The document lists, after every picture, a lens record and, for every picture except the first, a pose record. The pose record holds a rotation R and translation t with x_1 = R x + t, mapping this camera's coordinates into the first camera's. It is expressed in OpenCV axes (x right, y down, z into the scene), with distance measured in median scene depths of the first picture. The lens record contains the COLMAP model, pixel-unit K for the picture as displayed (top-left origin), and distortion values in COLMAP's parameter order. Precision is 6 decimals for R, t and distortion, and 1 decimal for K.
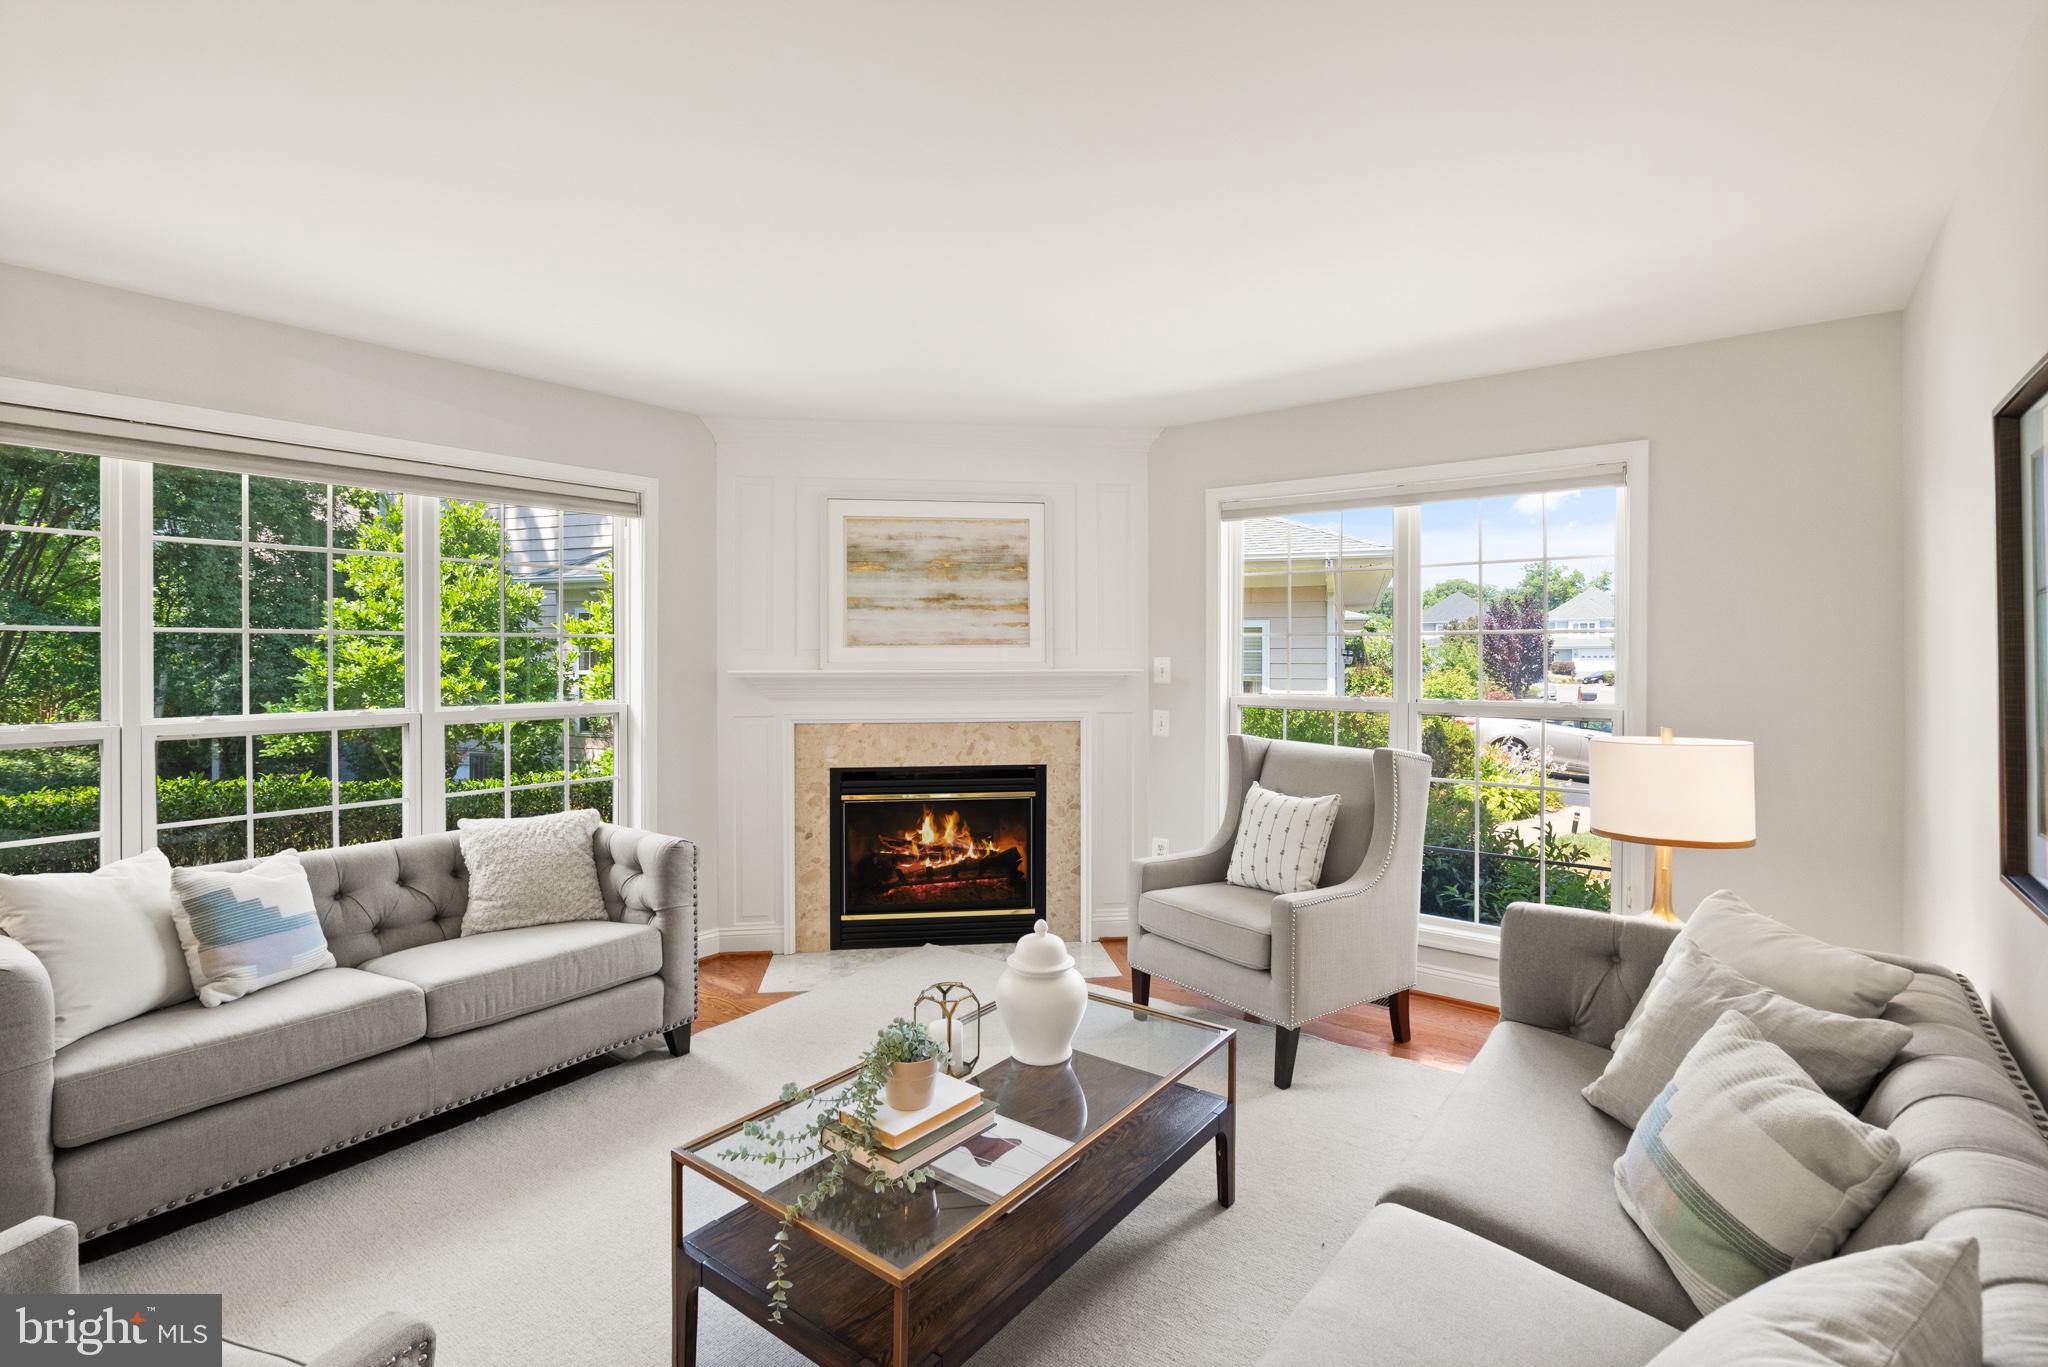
lens RADIAL K [[943.0, 0, 1002.2], [0, 943.0, 672.7], [0, 0, 1]] dist [-0.007567, 0.003951]
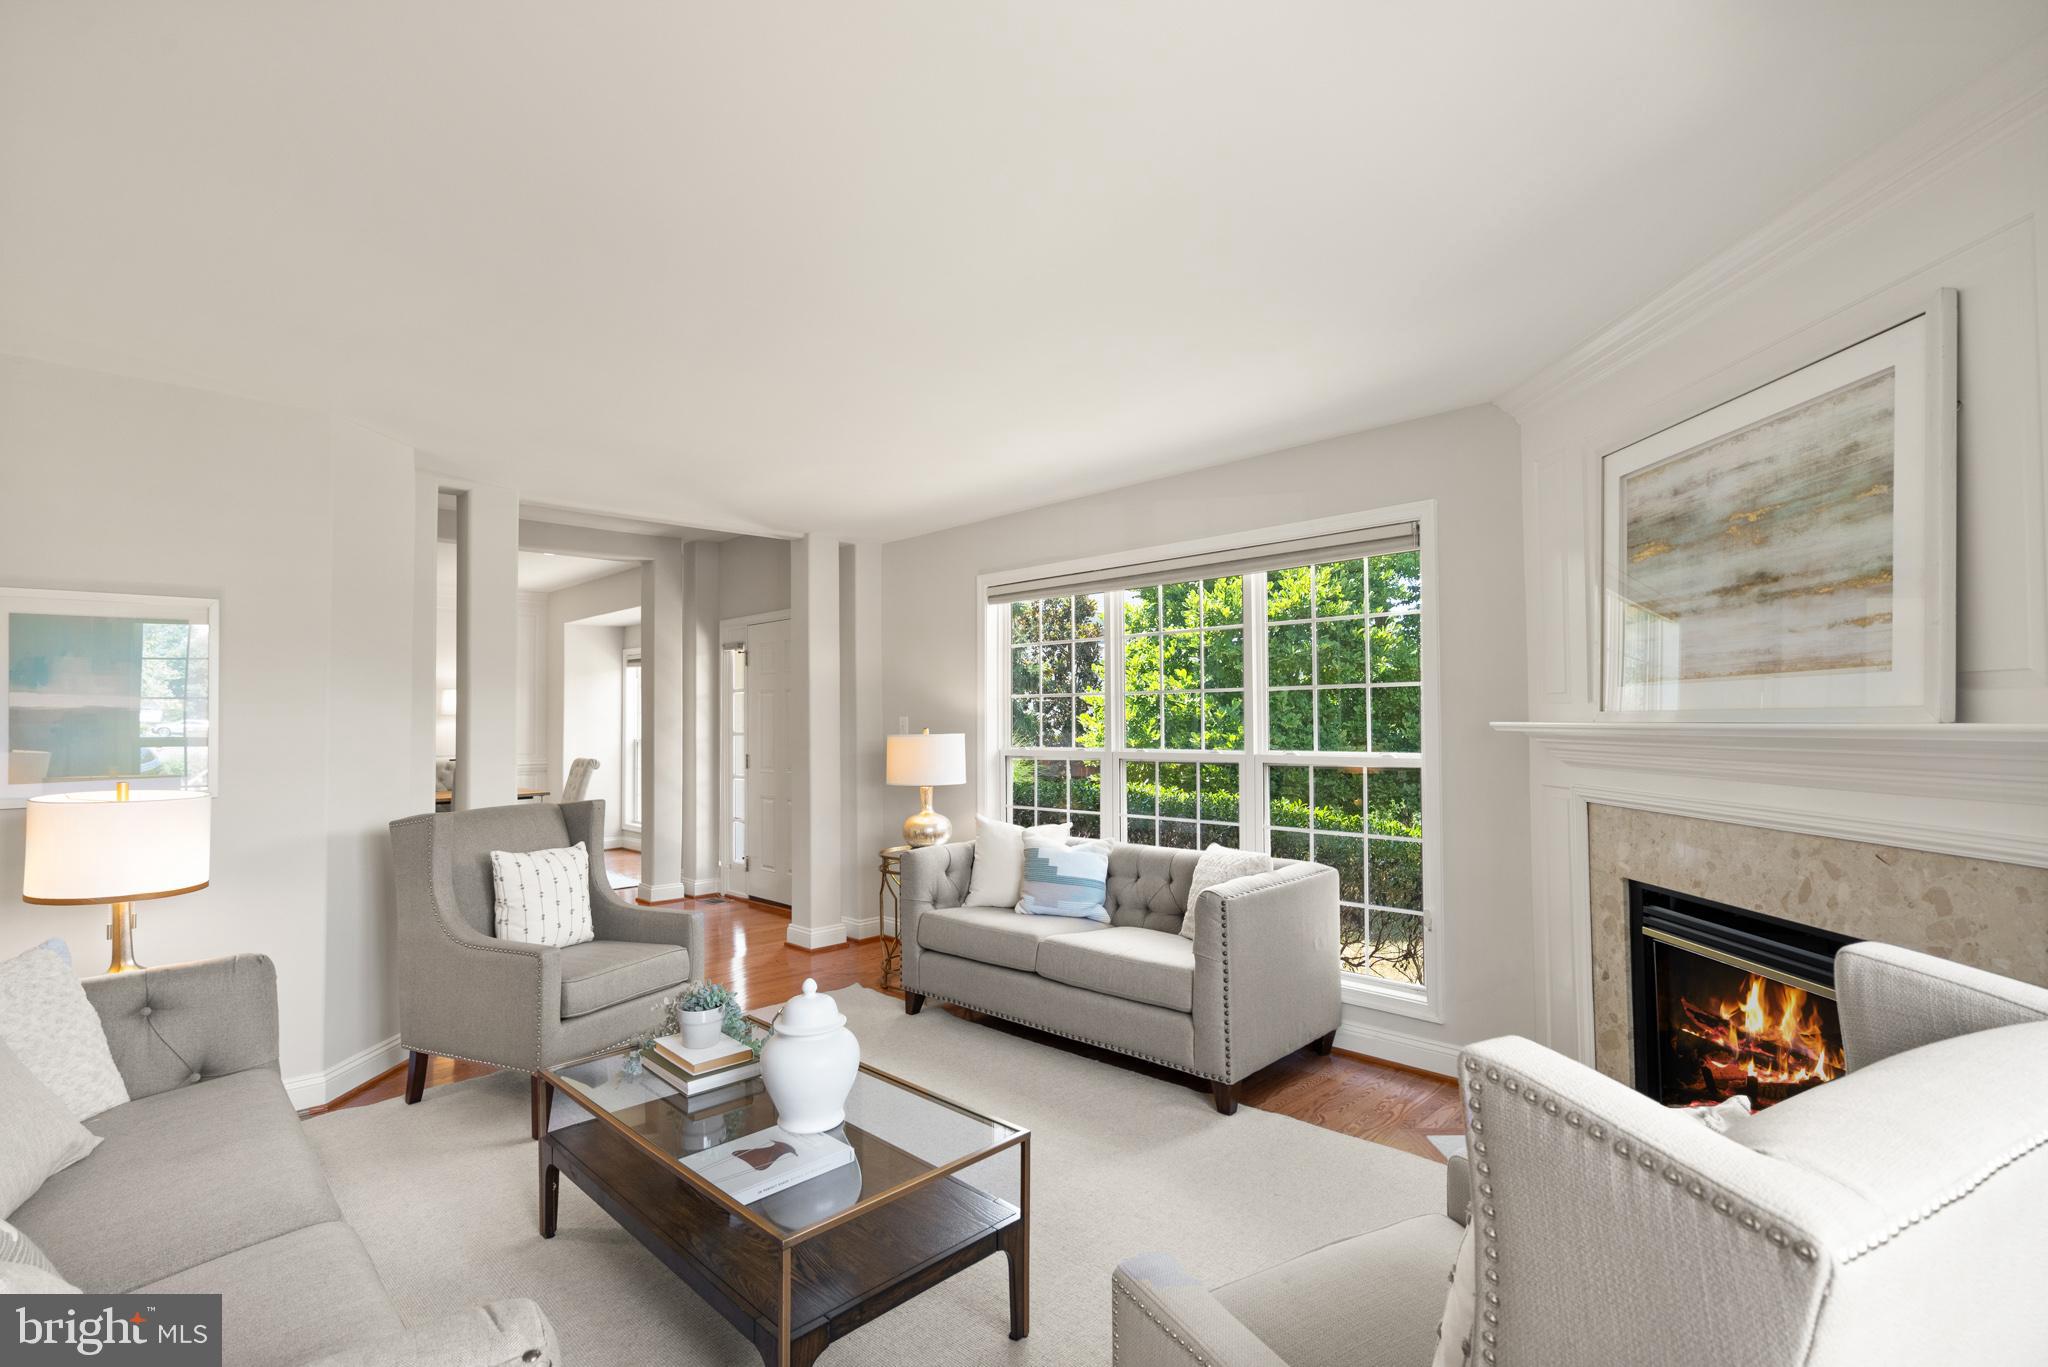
lens RADIAL K [[943.0, 0, 1010.0], [0, 943.0, 692.3], [0, 0, 1]] dist [-0.007567, 0.003951]
pose [[-0.126506, -0.021252, -0.991738, 0.496451], [-0.001733, 0.999774, -0.021203, -0.008466], [0.991964, -0.000963, -0.126515, 0.669882]]
